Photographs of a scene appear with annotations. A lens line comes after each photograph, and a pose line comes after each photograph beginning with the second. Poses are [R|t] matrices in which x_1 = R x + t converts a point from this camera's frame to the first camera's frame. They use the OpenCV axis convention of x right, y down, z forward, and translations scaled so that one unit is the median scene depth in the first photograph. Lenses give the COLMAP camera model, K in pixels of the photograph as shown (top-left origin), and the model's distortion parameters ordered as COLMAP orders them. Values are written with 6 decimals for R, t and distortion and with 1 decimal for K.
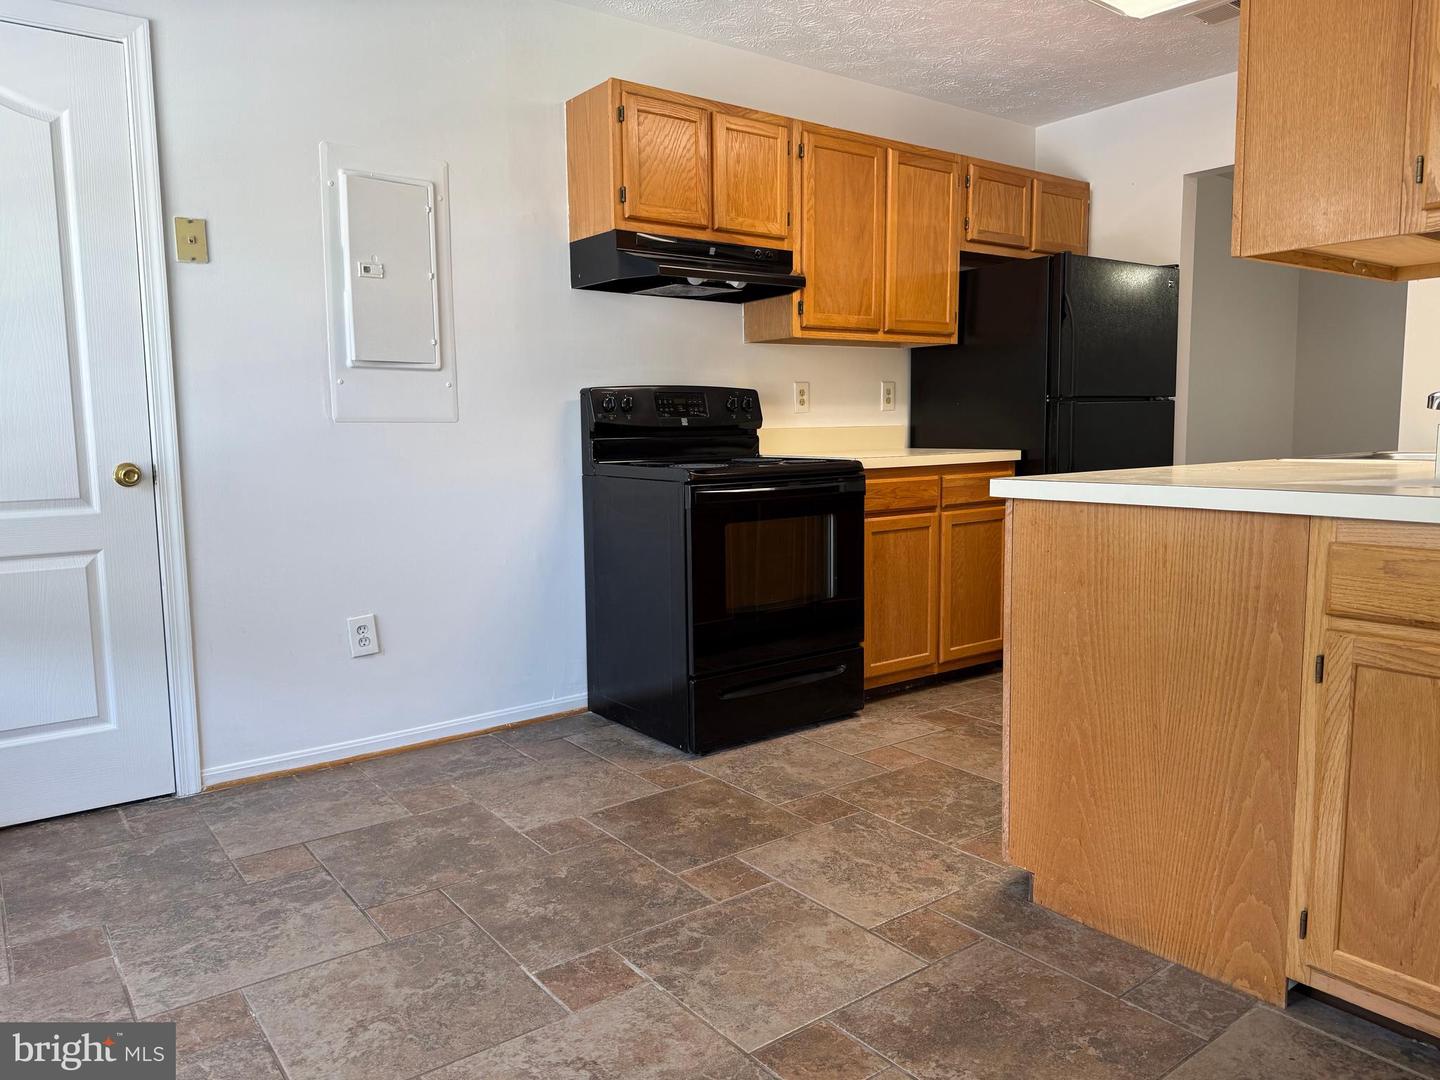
lens RADIAL K [[1021.4, 0, 693.1], [0, 1021.4, 536.2], [0, 0, 1]] dist [0.052172, -0.063485]
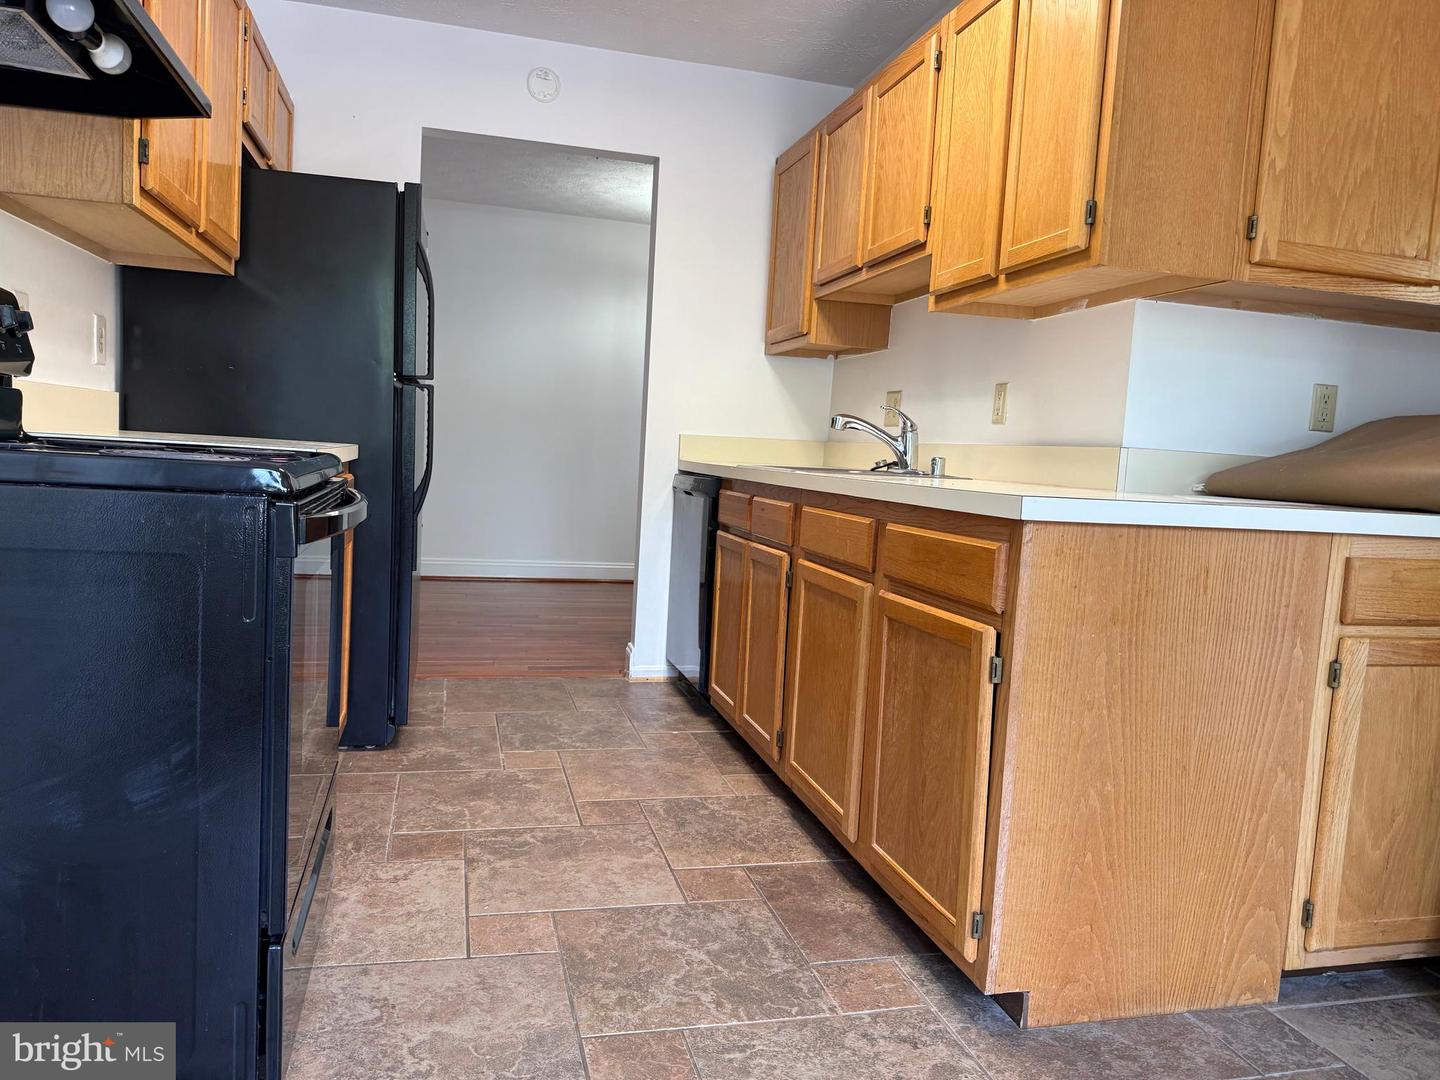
lens RADIAL K [[1021.4, 0, 715.2], [0, 1021.4, 548.0], [0, 0, 1]] dist [0.052172, -0.063485]
pose [[0.360597, -0.051896, 0.931277, -0.523537], [0.041033, 0.998367, 0.039746, -0.061414], [-0.931819, 0.023880, 0.362138, 1.012005]]
